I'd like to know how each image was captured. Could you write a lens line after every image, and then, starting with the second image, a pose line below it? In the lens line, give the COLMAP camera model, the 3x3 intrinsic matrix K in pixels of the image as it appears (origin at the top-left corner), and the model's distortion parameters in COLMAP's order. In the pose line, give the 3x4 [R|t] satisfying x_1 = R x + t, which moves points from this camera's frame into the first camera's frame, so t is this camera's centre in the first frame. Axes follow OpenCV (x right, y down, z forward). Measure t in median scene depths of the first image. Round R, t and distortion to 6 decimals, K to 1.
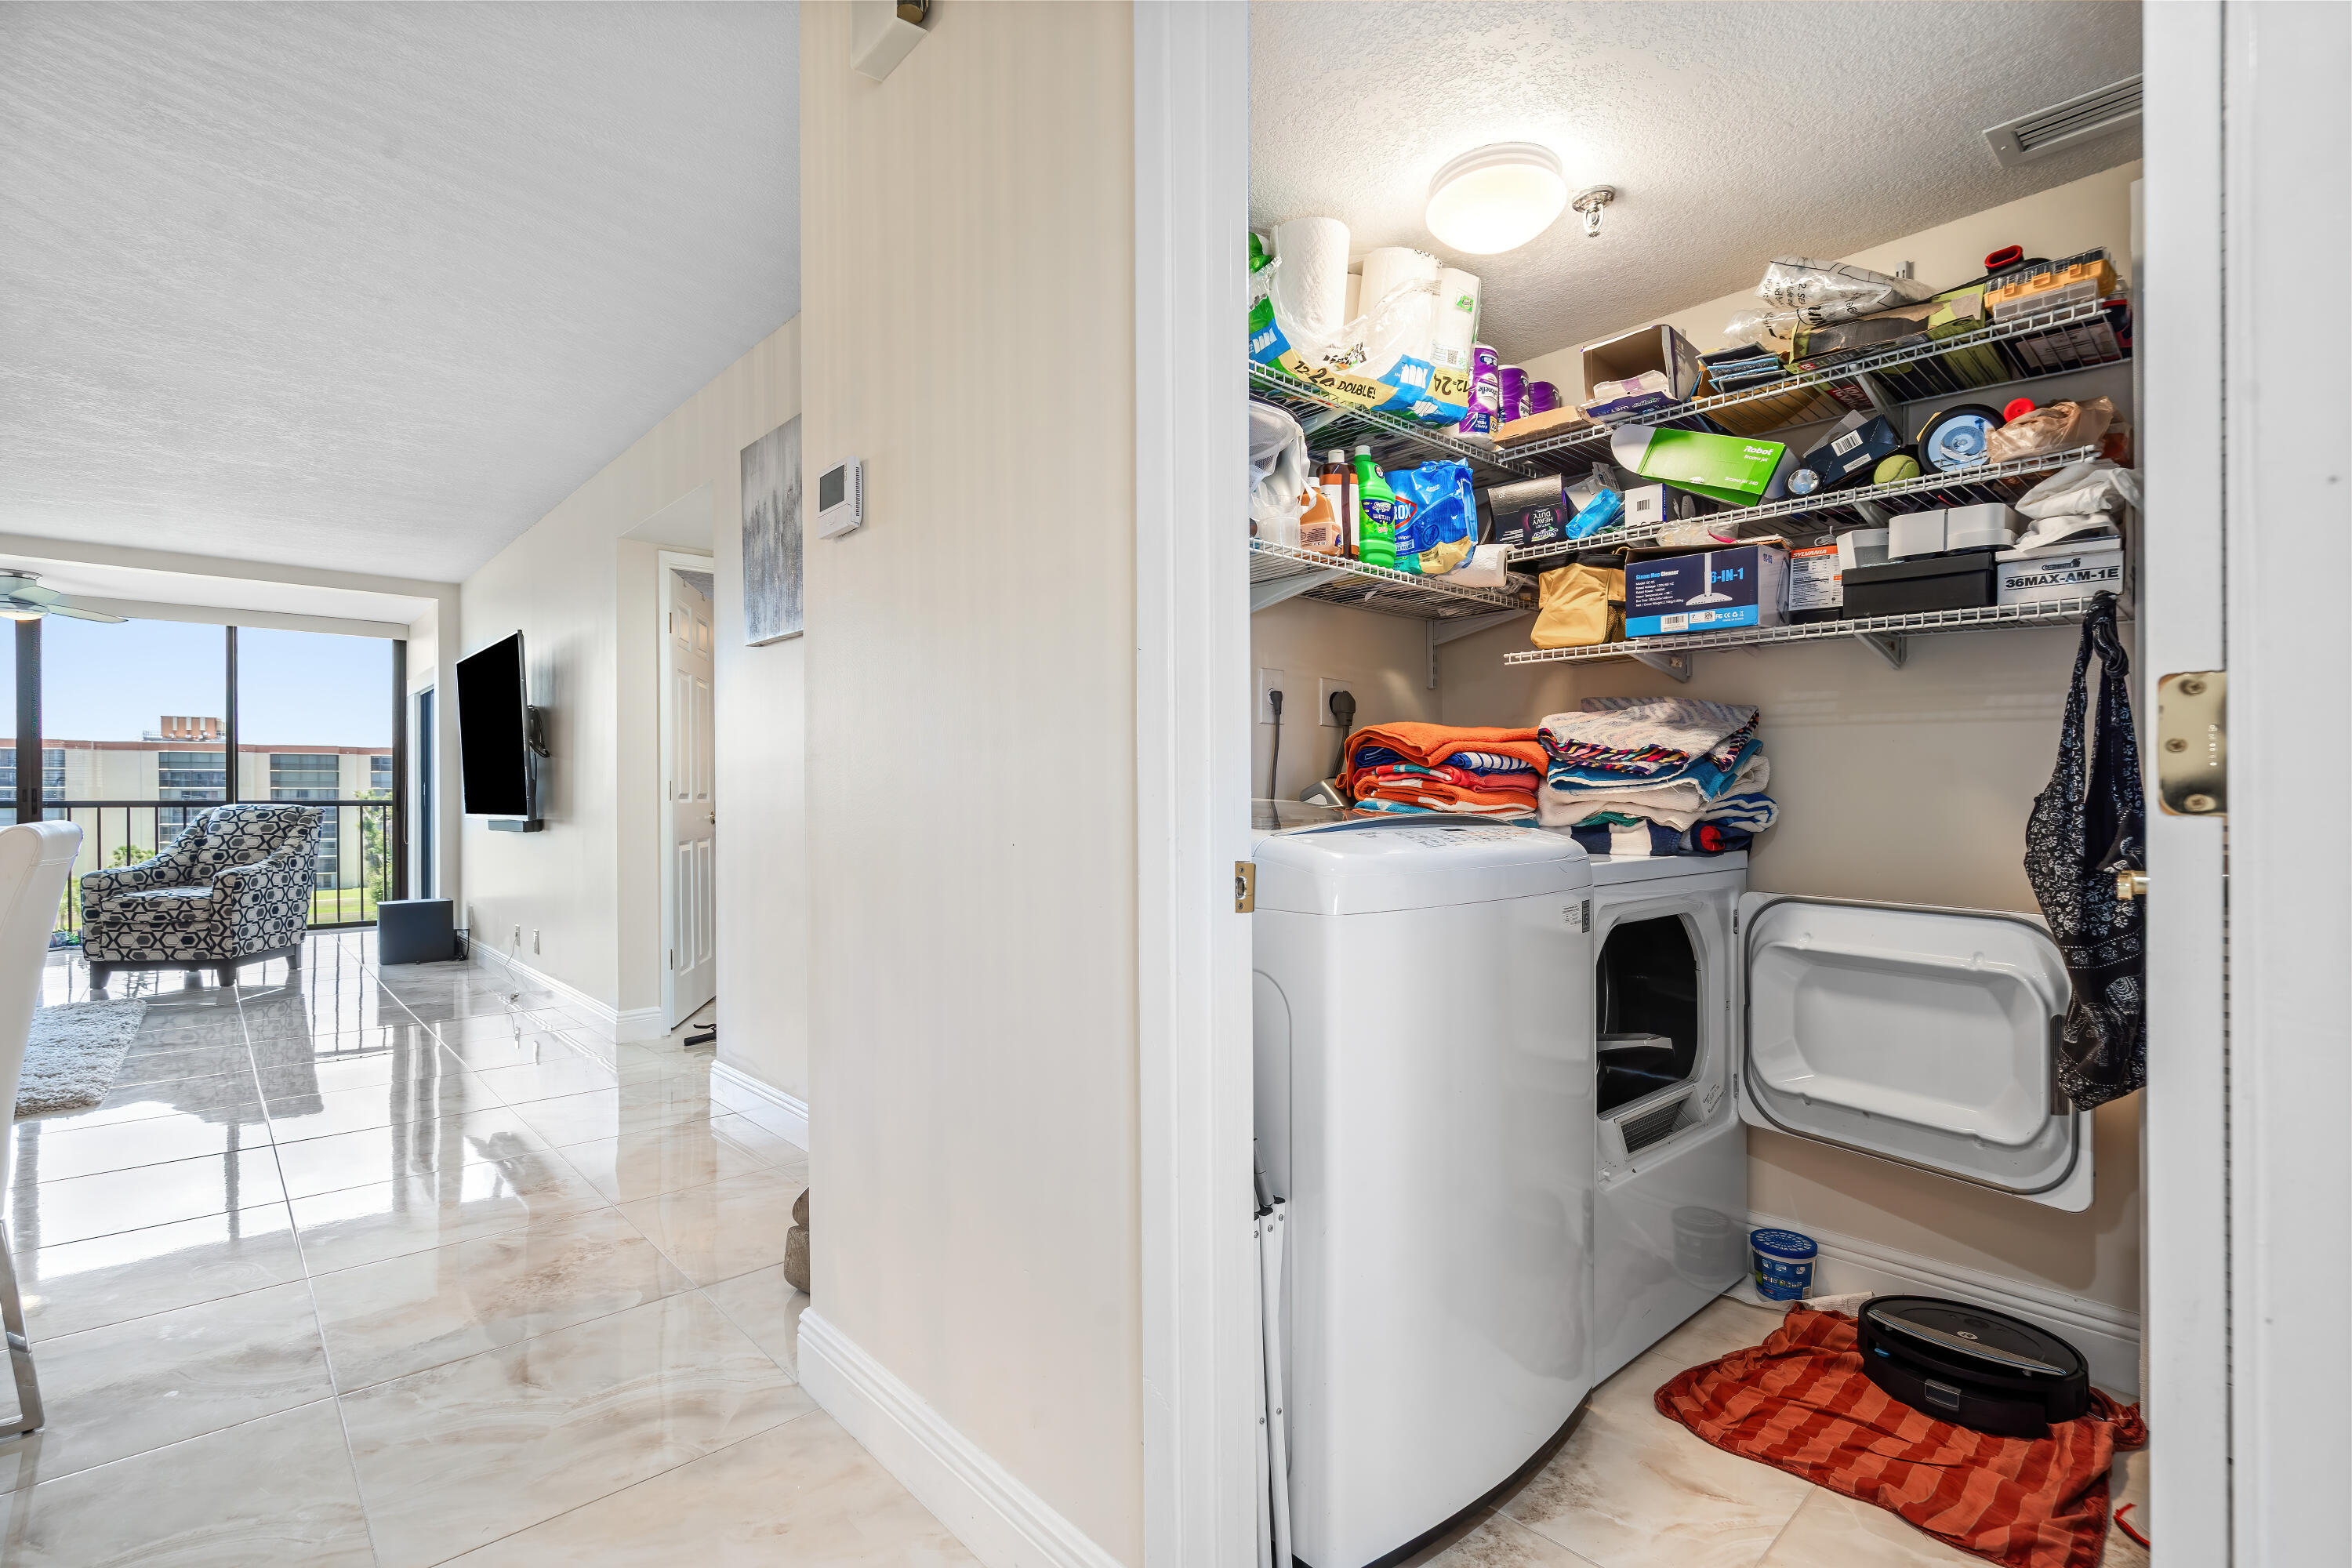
lens RADIAL K [[1070.1, 0, 1168.2], [0, 1070.1, 799.8], [0, 0, 1]] dist [-0.001333, -0.000163]
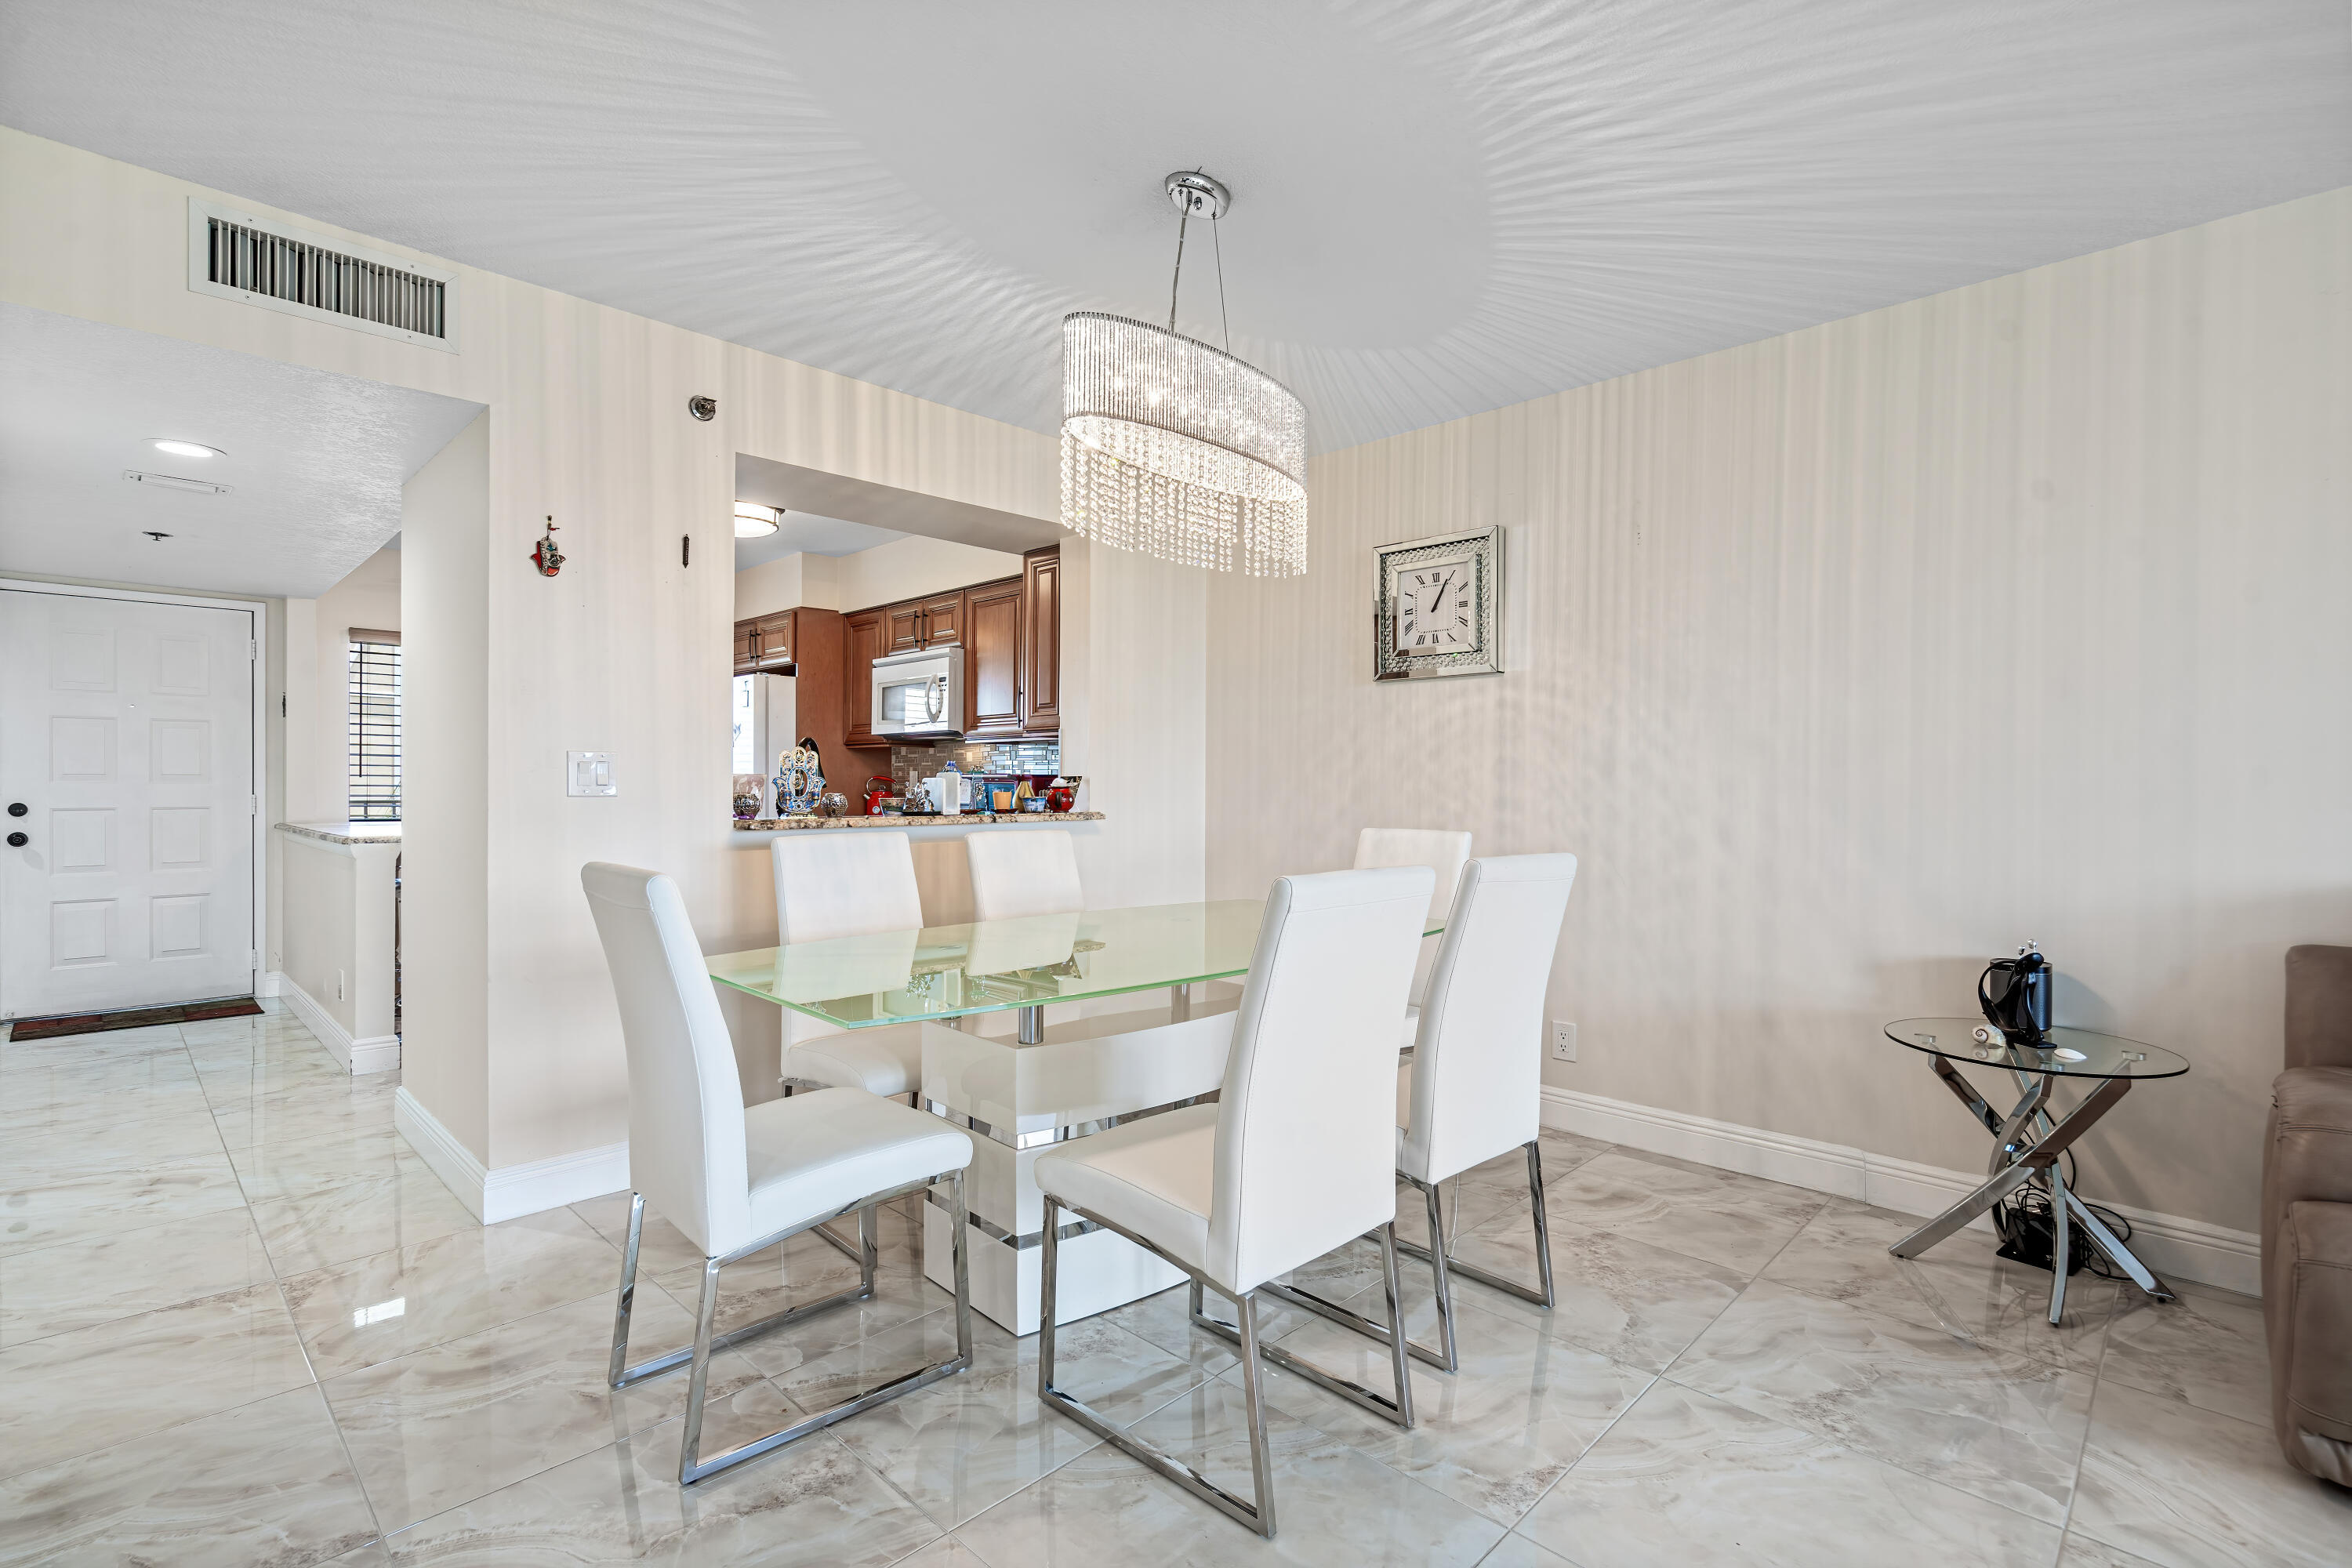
lens RADIAL K [[1075.2, 0, 1166.9], [0, 1075.2, 786.2], [0, 0, 1]] dist [-0.001305, -0.000668]
pose [[-0.998580, -0.002060, -0.053239, -0.411069], [-0.002348, 0.999983, 0.005355, -0.019099], [0.053227, 0.005473, -0.998567, 0.571175]]
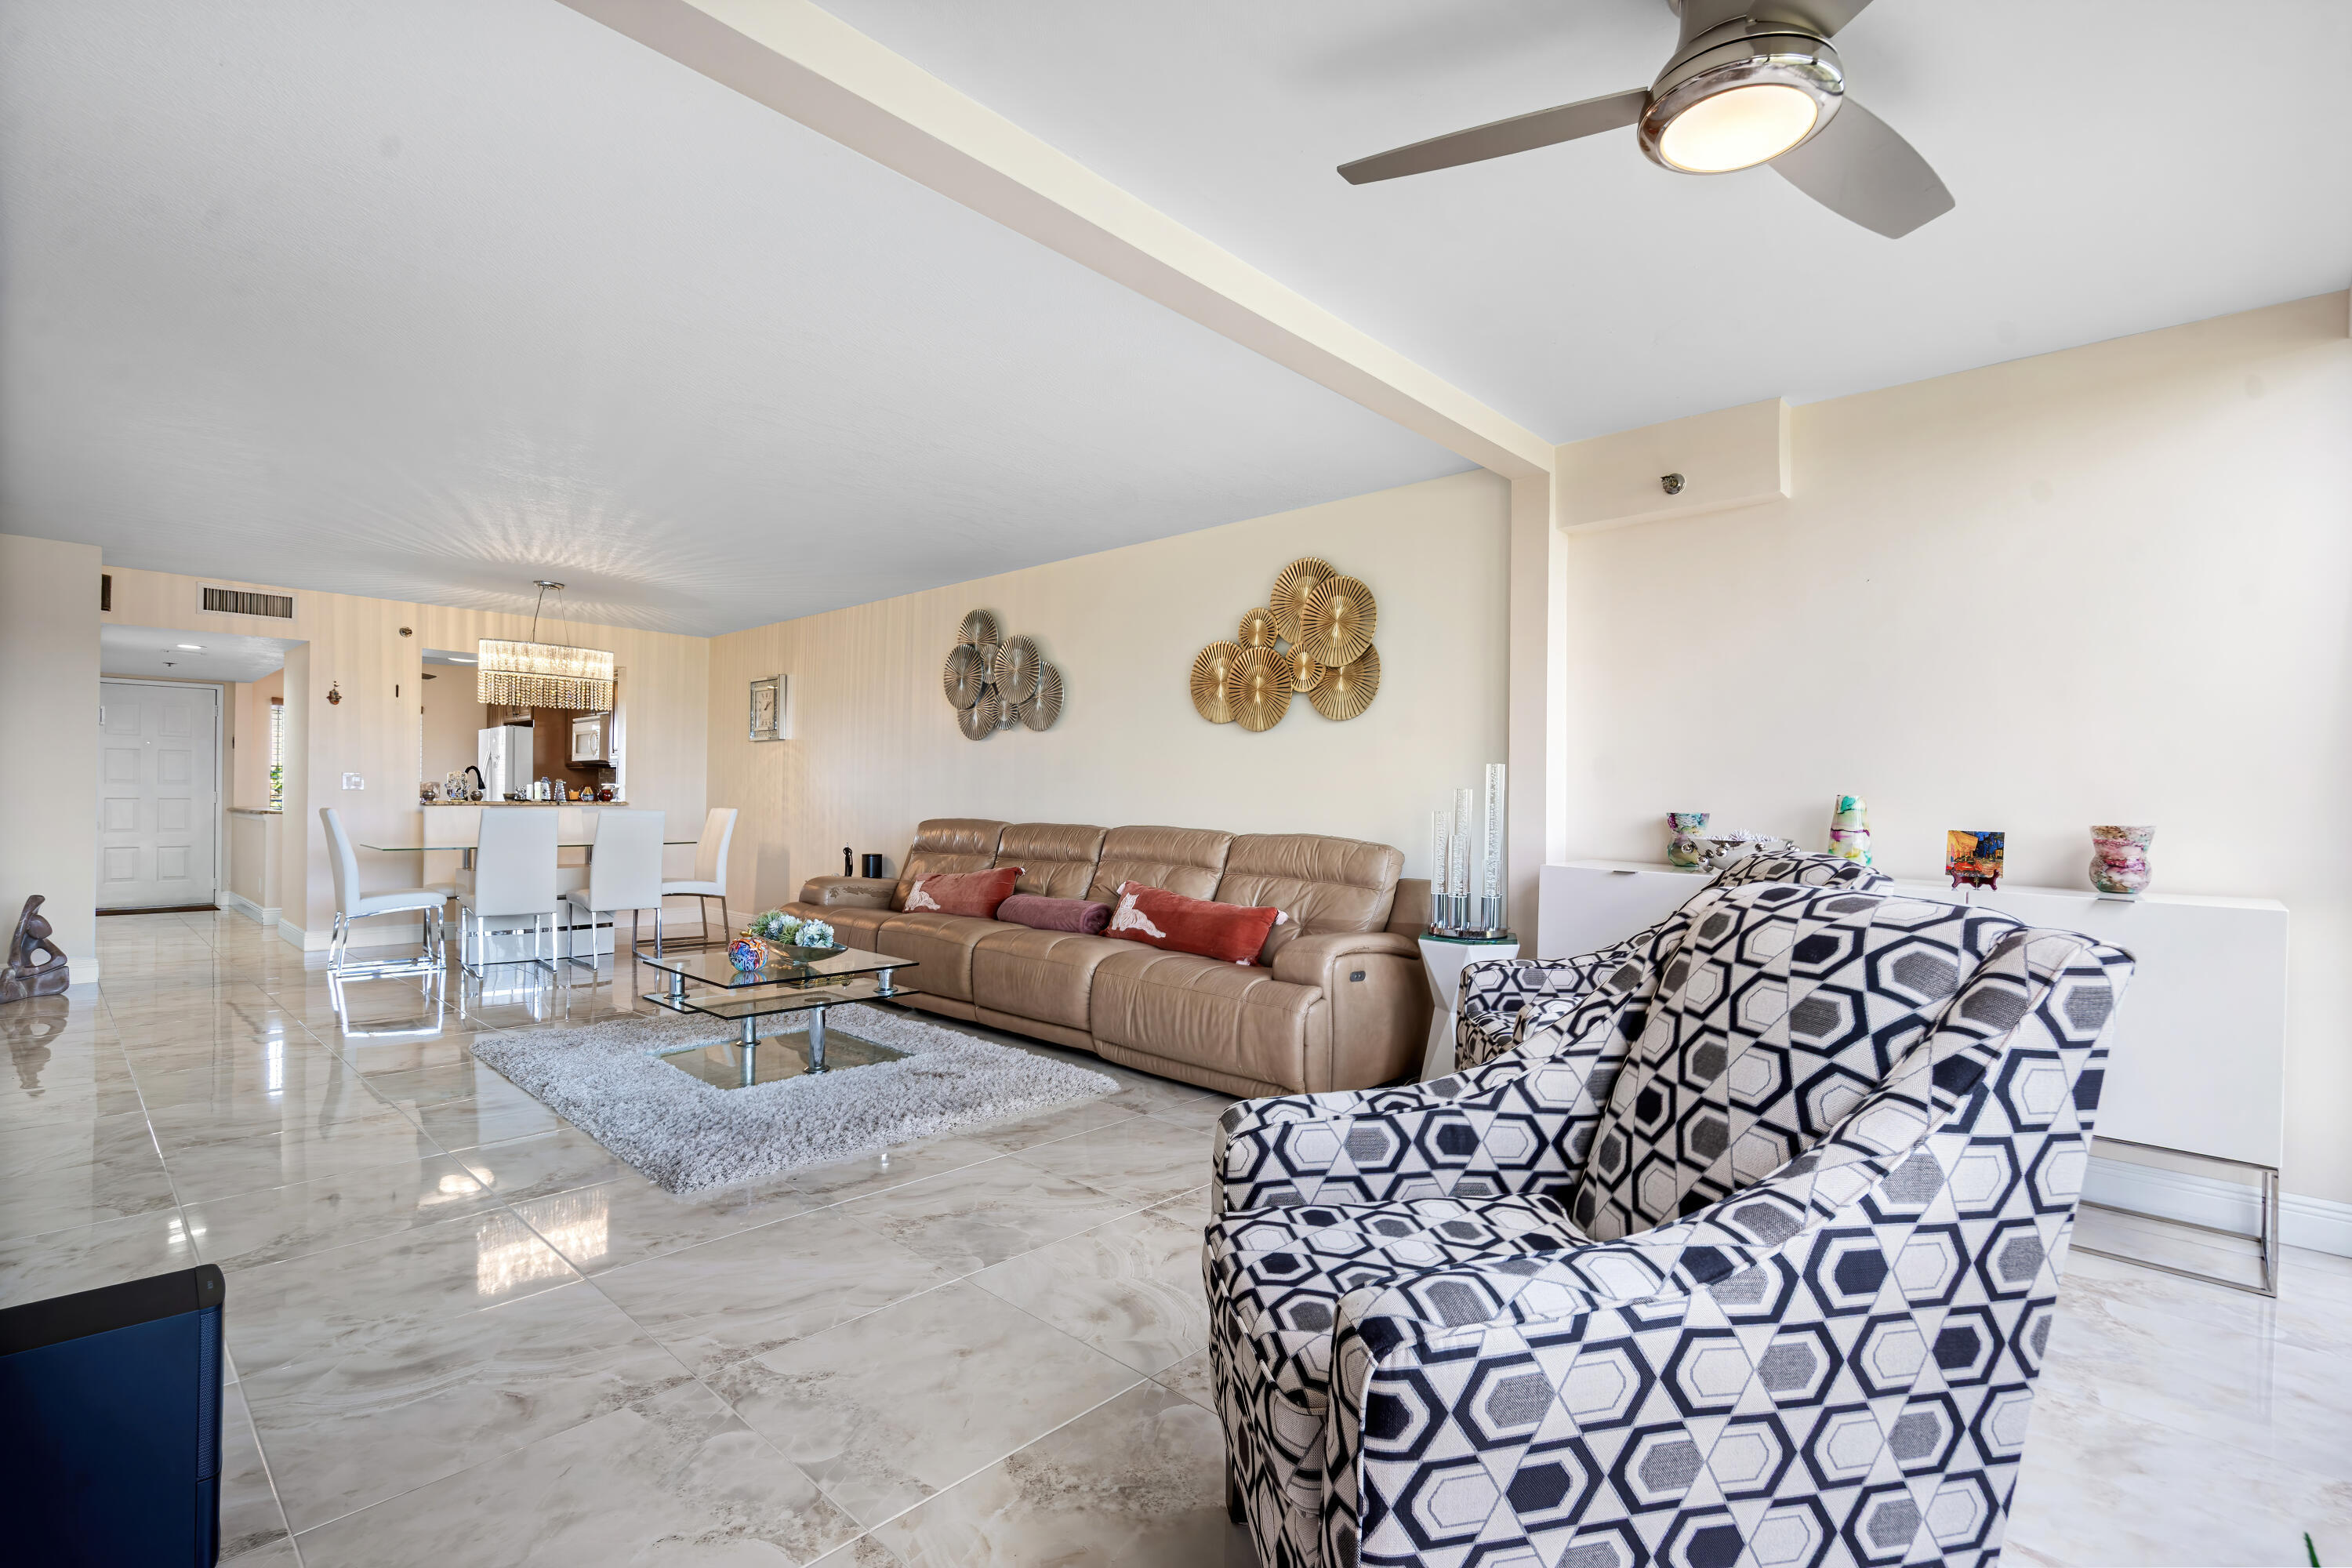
lens RADIAL K [[1070.1, 0, 1168.2], [0, 1070.1, 799.8], [0, 0, 1]] dist [-0.001333, -0.000163]
pose [[-0.996844, -0.011775, -0.078510, -1.009740], [-0.011987, 0.999926, 0.002227, -0.013430], [0.078478, 0.003161, -0.996911, 1.363683]]
